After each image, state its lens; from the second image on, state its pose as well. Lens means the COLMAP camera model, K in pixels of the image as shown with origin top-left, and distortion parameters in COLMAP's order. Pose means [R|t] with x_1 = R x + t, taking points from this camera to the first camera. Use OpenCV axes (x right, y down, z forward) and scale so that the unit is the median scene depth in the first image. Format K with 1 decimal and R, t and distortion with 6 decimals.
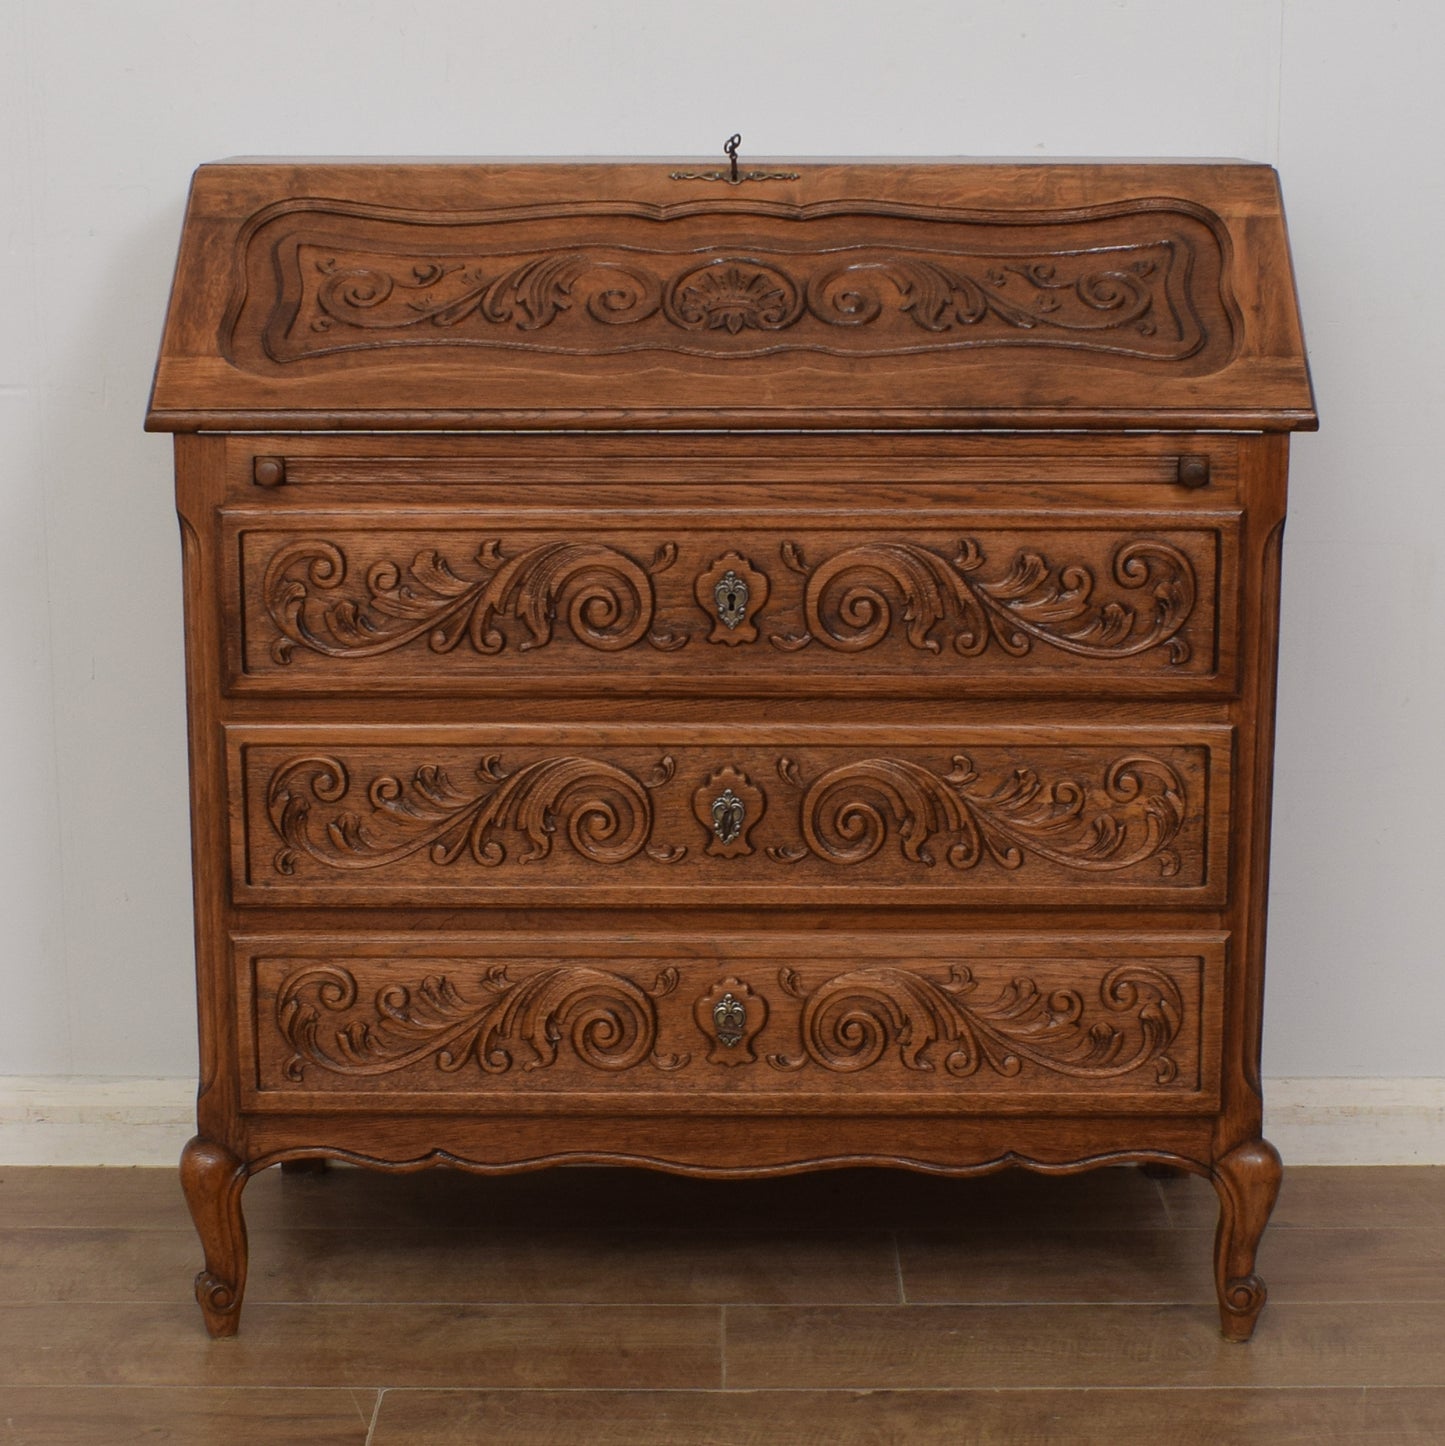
lens RADIAL K [[3217.1, 0, 719.6], [0, 3217.1, 824.5], [0, 0, 1]] dist [-0.080485, -0.122151]
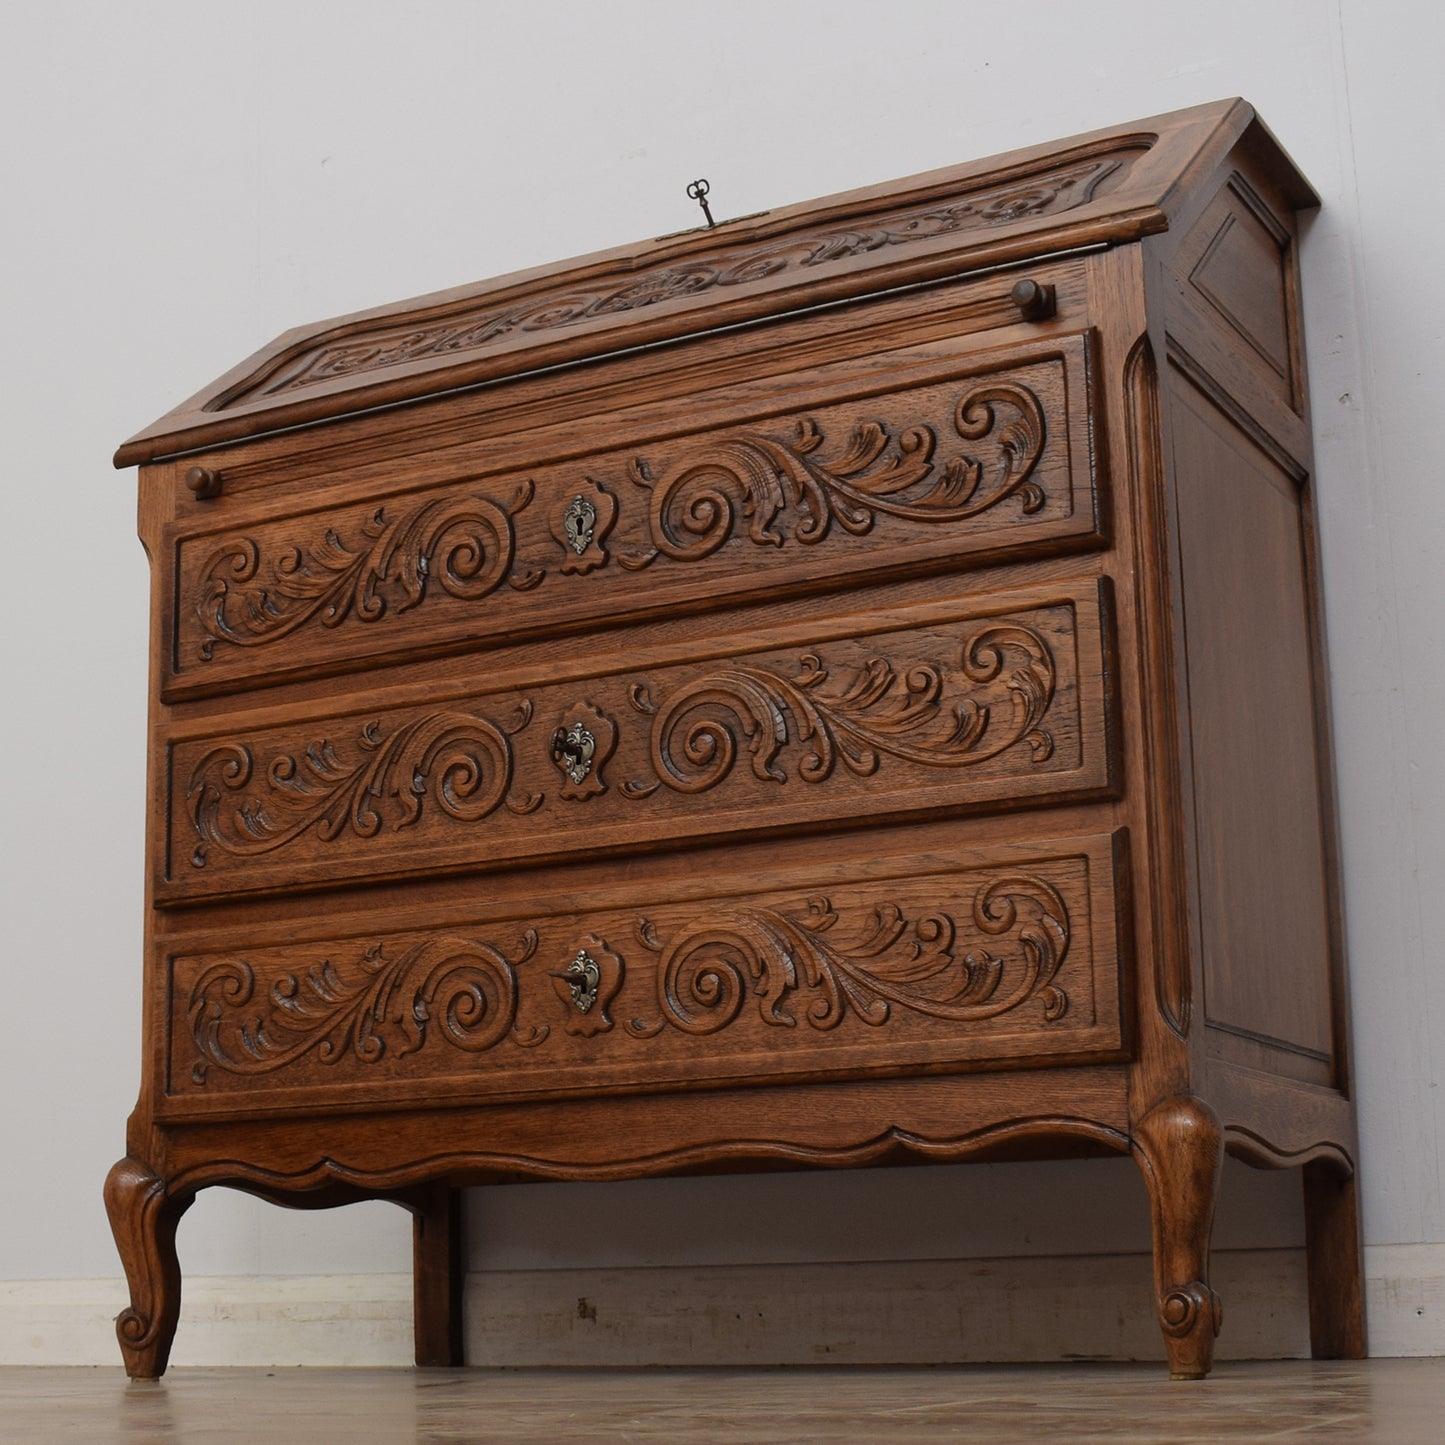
lens RADIAL K [[2775.9, 0, 418.6], [0, 2775.9, 847.3], [0, 0, 1]] dist [-0.096725, -0.033430]
pose [[0.840598, -0.099961, -0.532357, 0.383507], [-0.119022, 0.924716, -0.361571, 0.314805], [0.528422, 0.367298, 0.765417, 0.376688]]
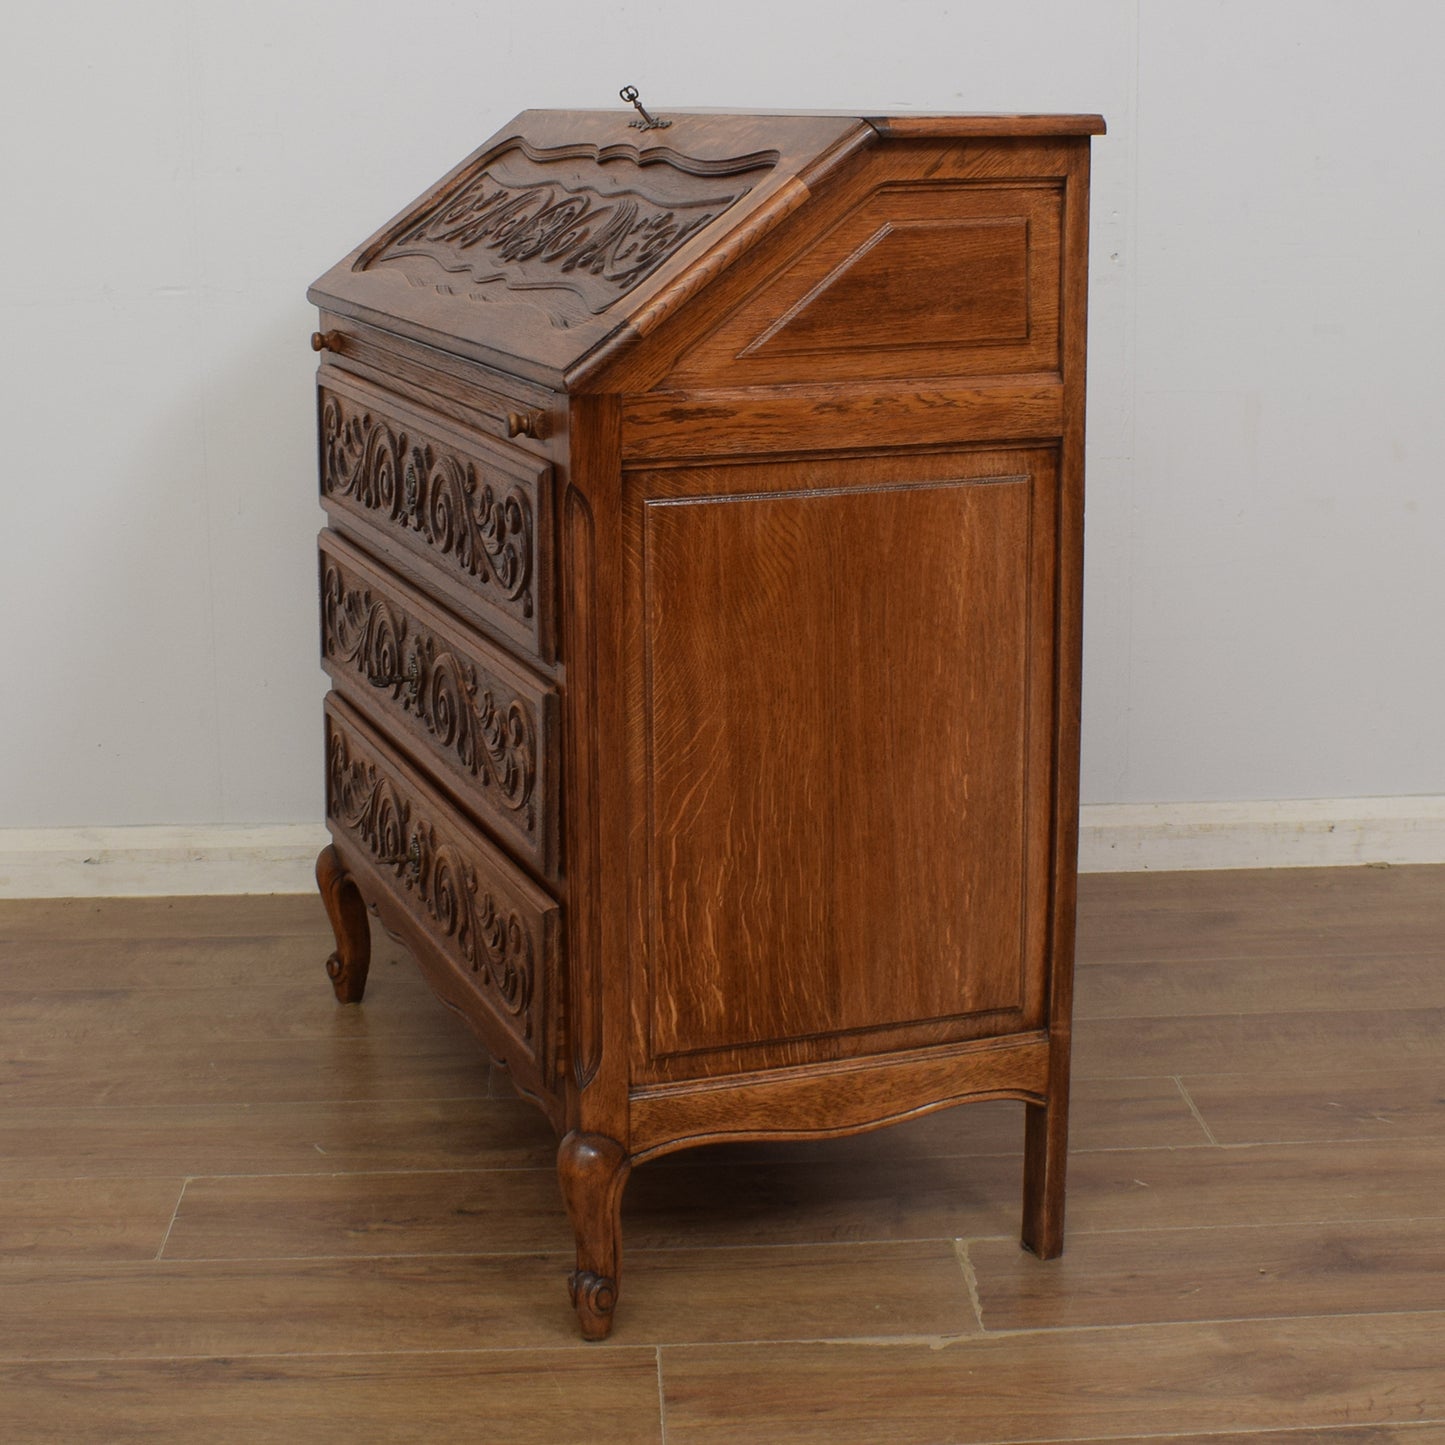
lens RADIAL K [[2697.5, 0, 694.3], [0, 2697.5, 609.9], [0, 0, 1]] dist [-0.091647, -0.045677]
pose [[0.354122, 0.179270, -0.917856, 0.909619], [-0.203898, 0.972644, 0.111304, -0.153093], [0.912701, 0.147734, 0.380988, 0.721899]]
